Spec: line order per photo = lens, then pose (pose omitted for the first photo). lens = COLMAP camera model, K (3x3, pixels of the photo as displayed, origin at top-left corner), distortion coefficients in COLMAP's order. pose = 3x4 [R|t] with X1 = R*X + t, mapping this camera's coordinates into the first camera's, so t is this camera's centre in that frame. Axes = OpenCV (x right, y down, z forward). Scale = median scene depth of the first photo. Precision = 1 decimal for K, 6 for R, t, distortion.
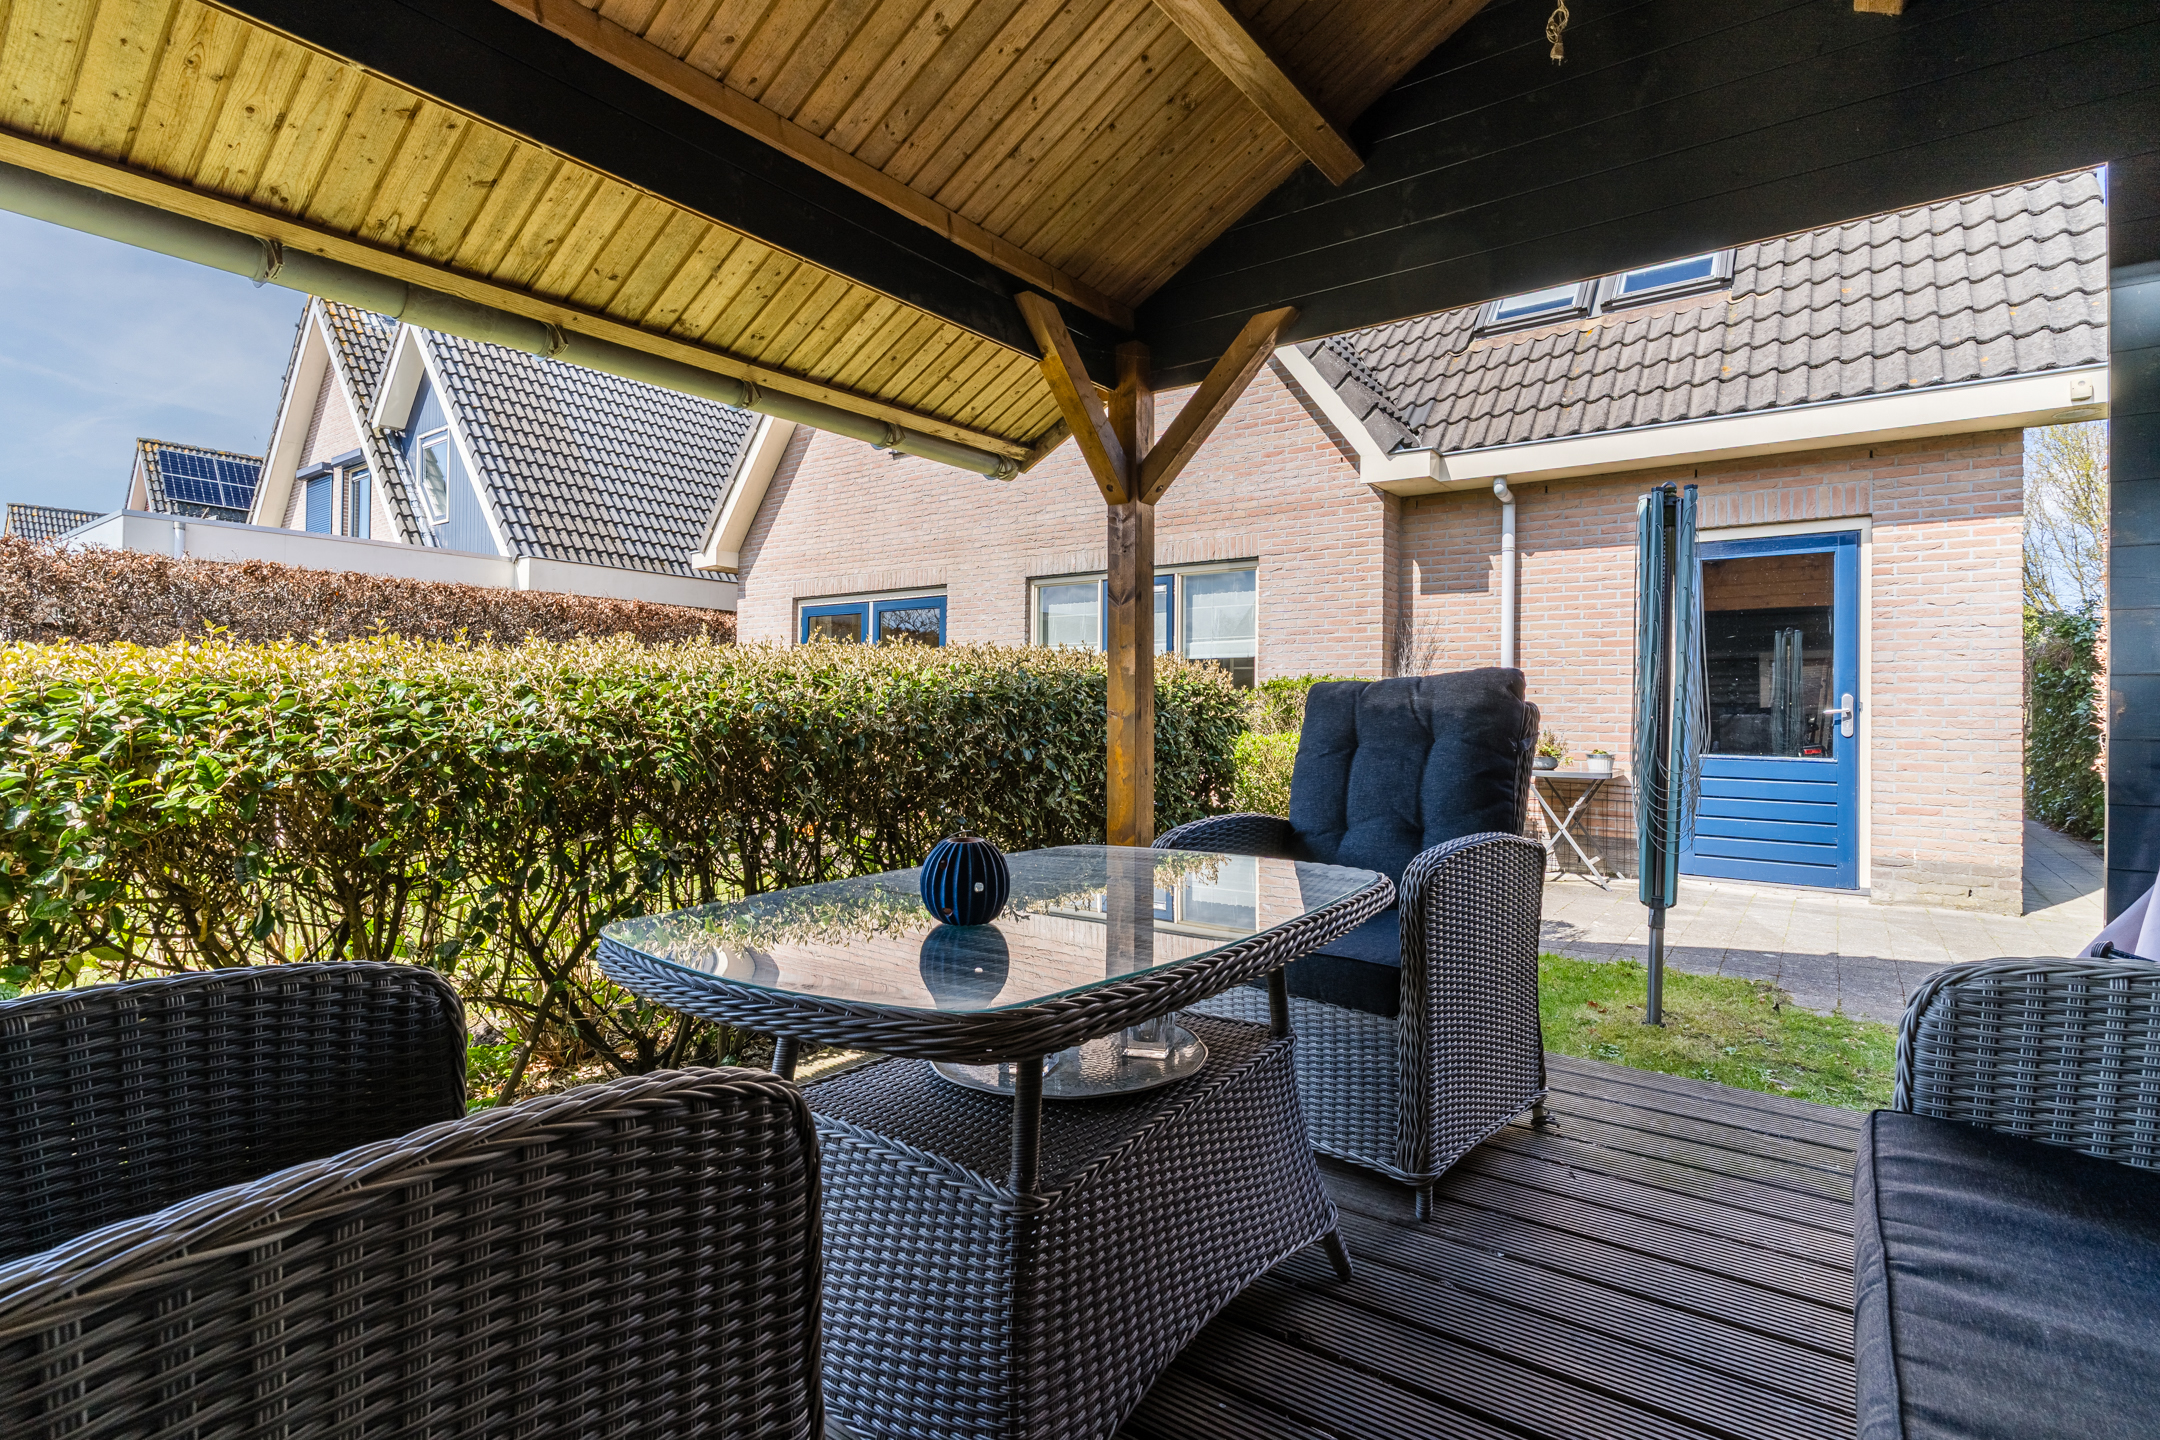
lens RADIAL K [[1031.6, 0, 1087.0], [0, 1031.6, 685.5], [0, 0, 1]] dist [0.000211, 0.000213]
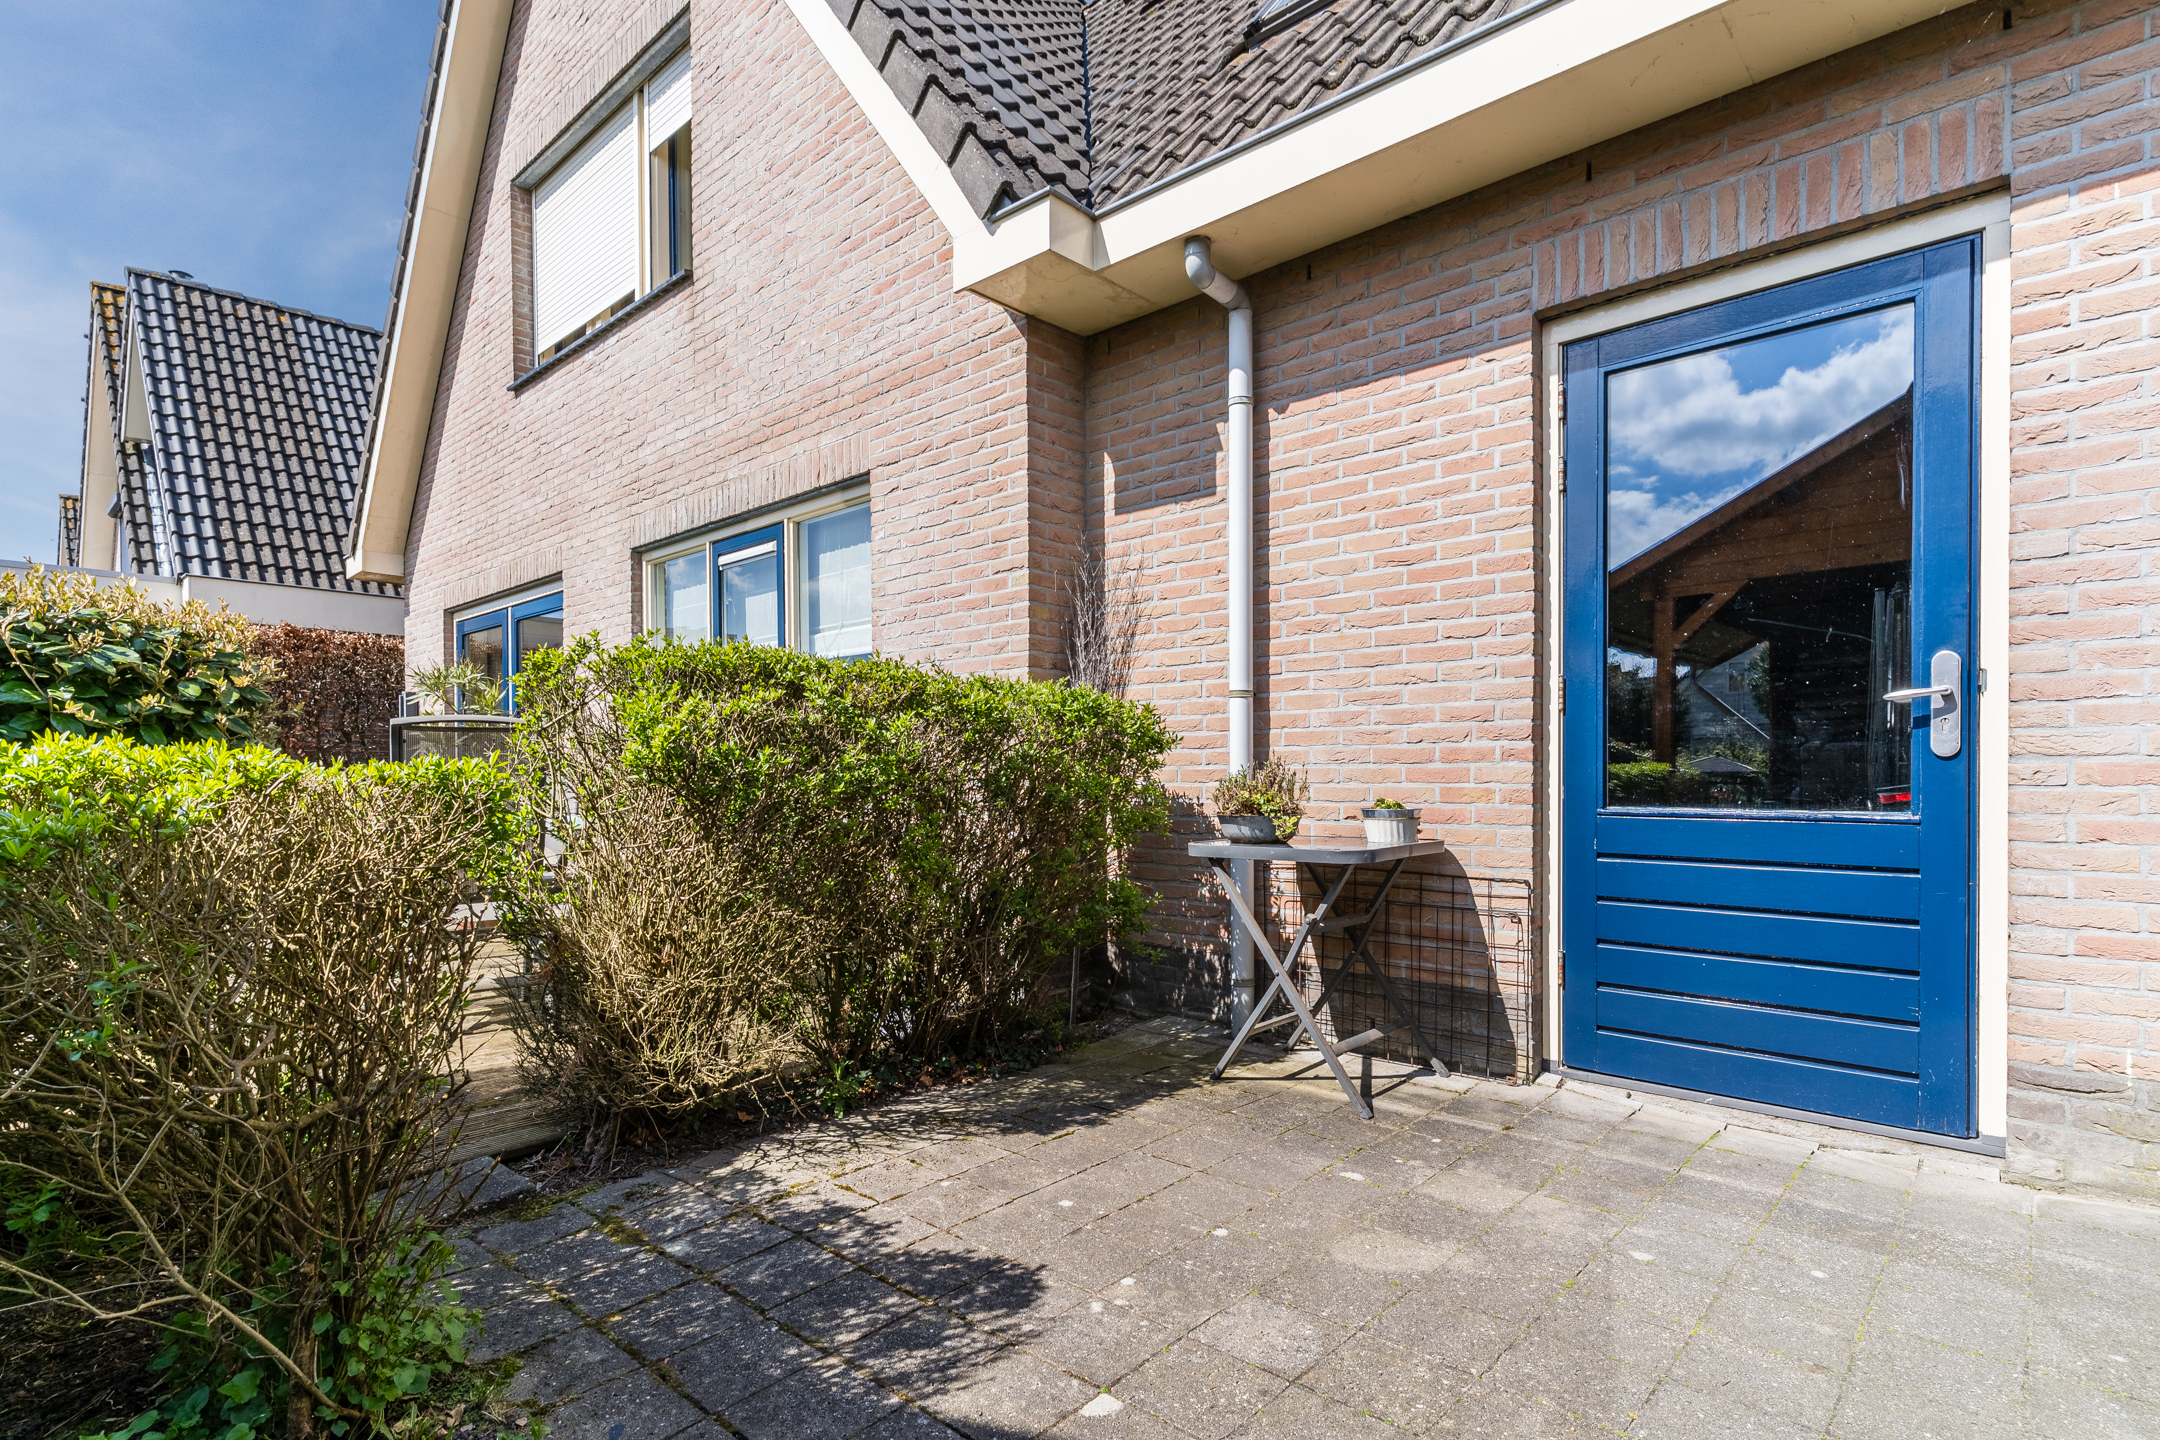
lens RADIAL K [[1048.7, 0, 1090.7], [0, 1048.7, 769.6], [0, 0, 1]] dist [0.001593, 0.000011]
pose [[0.995079, -0.021167, -0.096797, 0.361002], [0.023774, 0.999383, 0.025860, 0.029478], [0.096190, -0.028034, 0.994968, 0.454938]]
